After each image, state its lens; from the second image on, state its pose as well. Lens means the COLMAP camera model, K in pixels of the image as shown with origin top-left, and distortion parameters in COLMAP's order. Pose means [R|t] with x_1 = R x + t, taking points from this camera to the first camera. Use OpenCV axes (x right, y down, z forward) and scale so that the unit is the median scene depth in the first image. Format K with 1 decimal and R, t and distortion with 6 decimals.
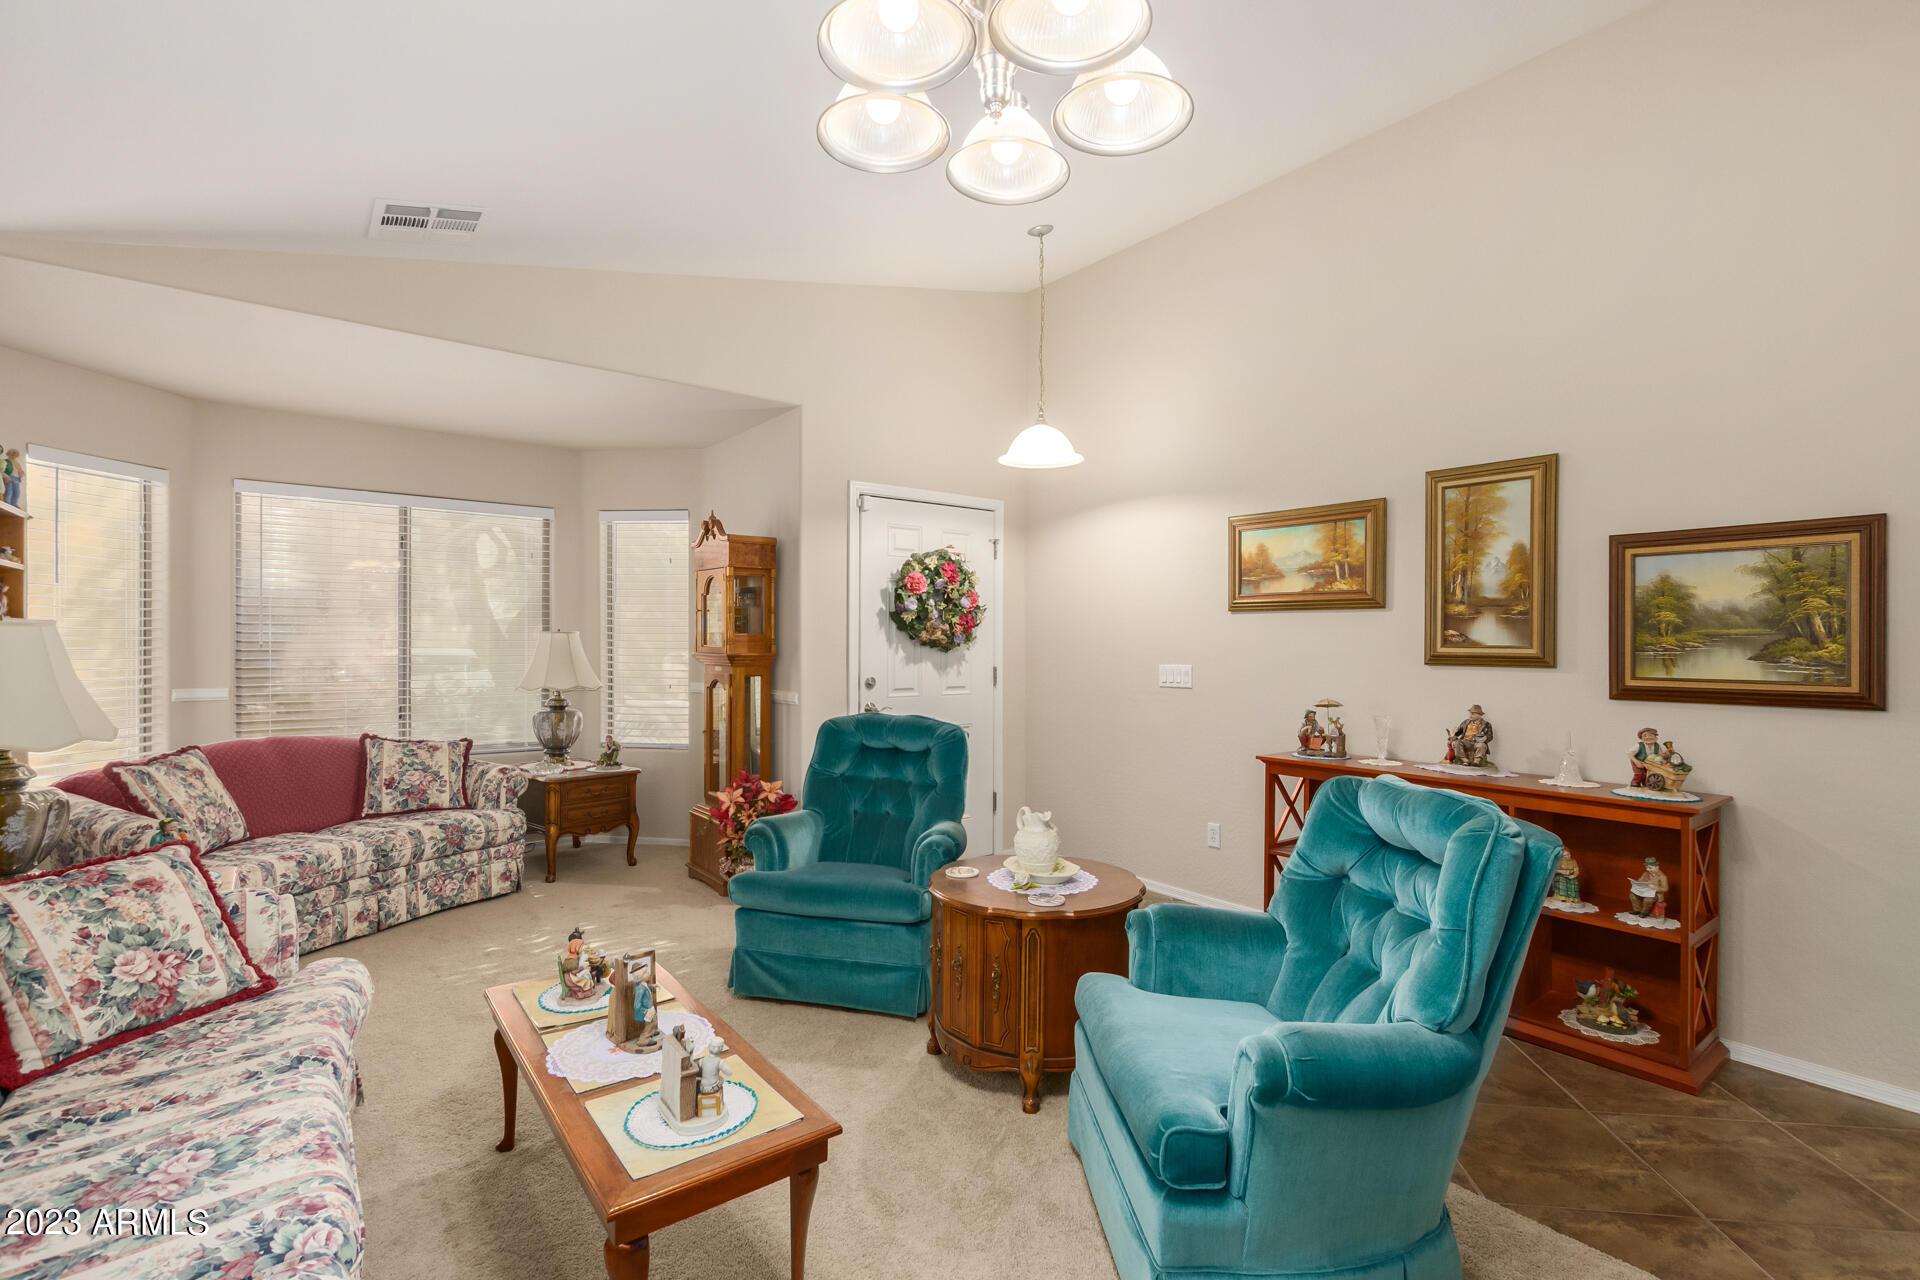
lens RADIAL K [[880.4, 0, 961.9], [0, 880.4, 646.5], [0, 0, 1]] dist [0.000578, -0.000772]
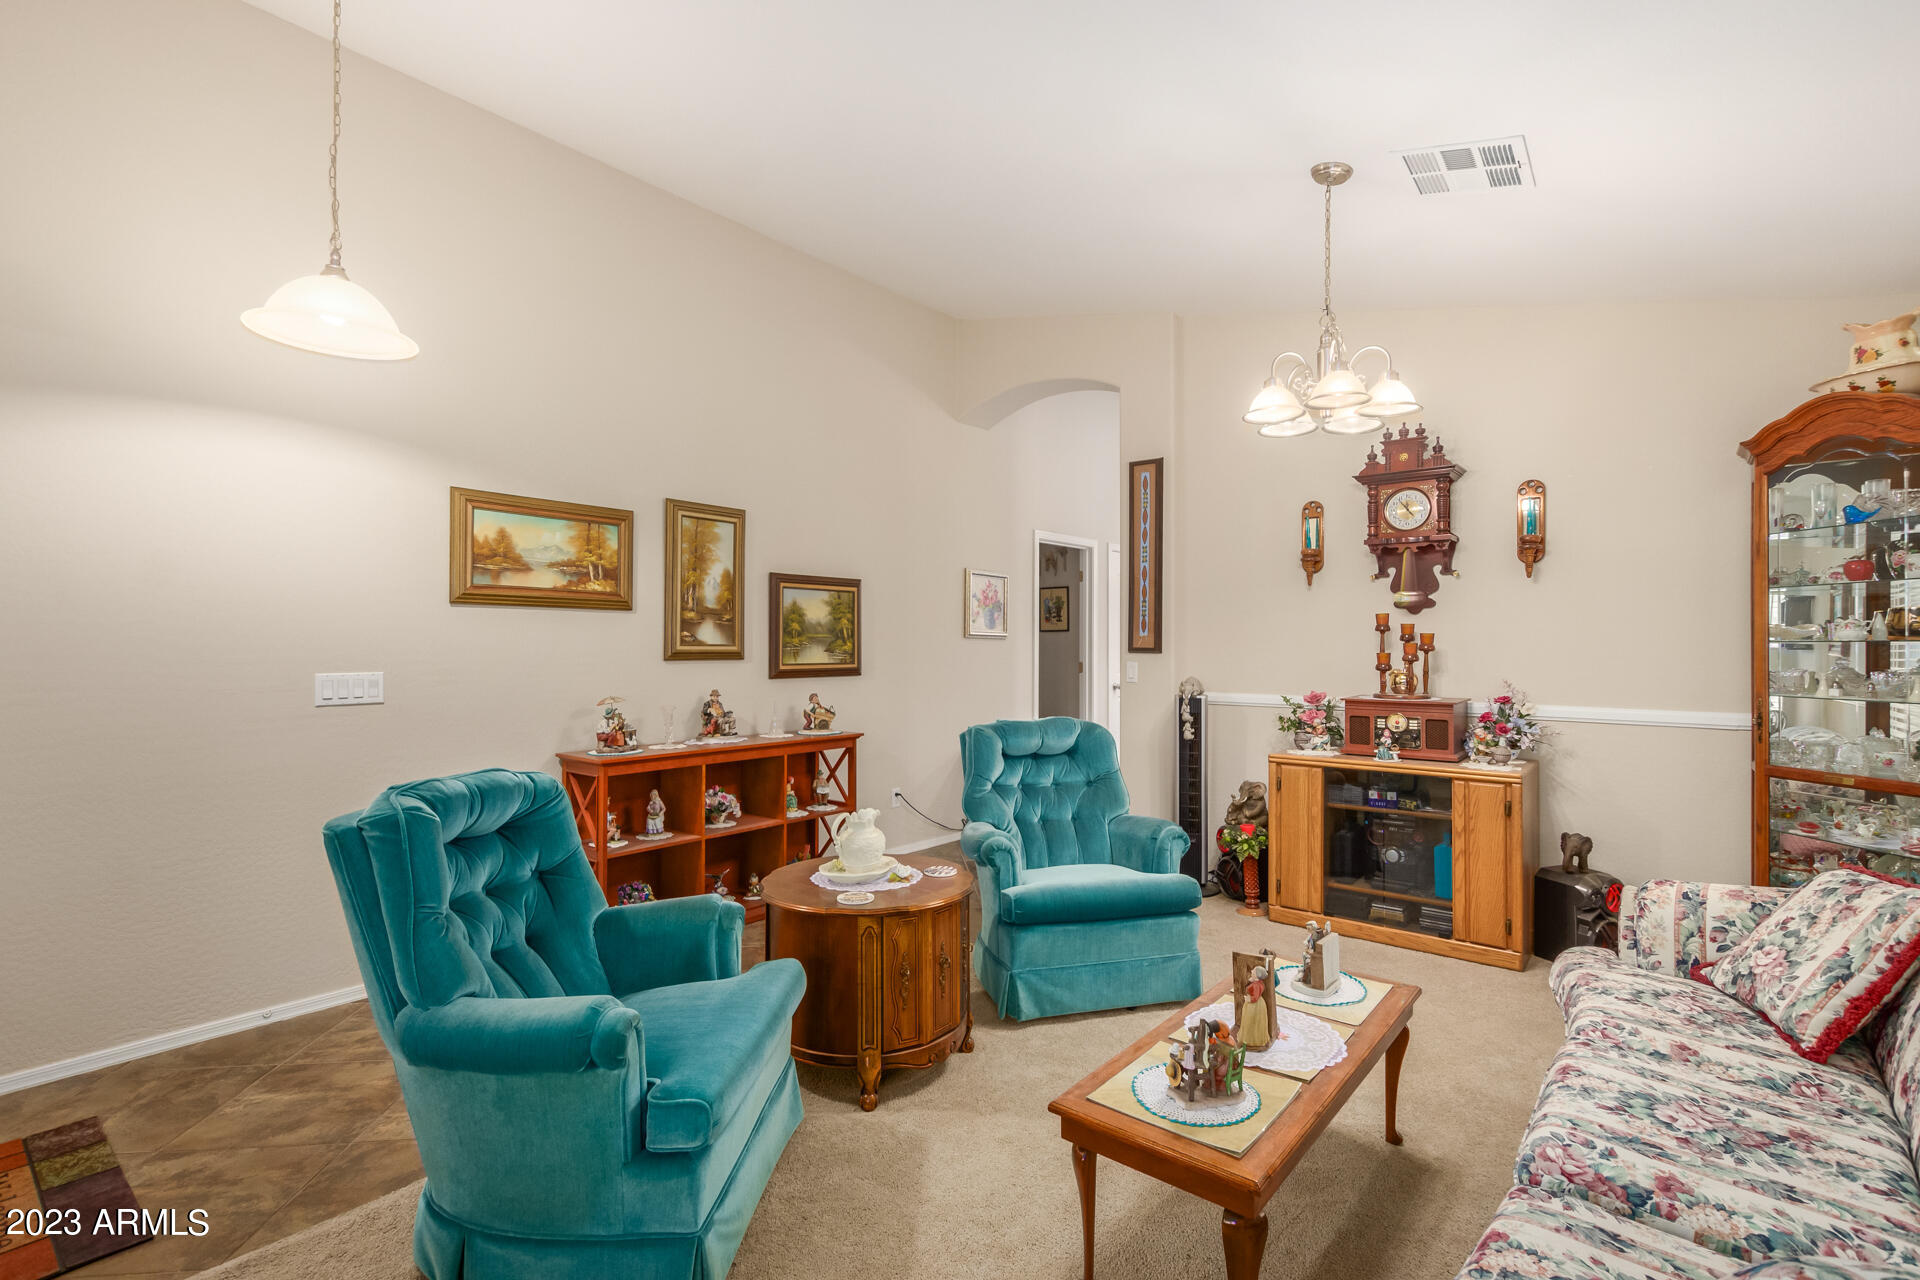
lens RADIAL K [[883.3, 0, 968.6], [0, 883.3, 643.0], [0, 0, 1]] dist [0.017224, -0.007962]
pose [[-0.227688, -0.002993, 0.973729, -0.762961], [0.000504, 0.999995, 0.003192, -0.006920], [-0.973734, 0.001218, -0.227686, 0.917331]]
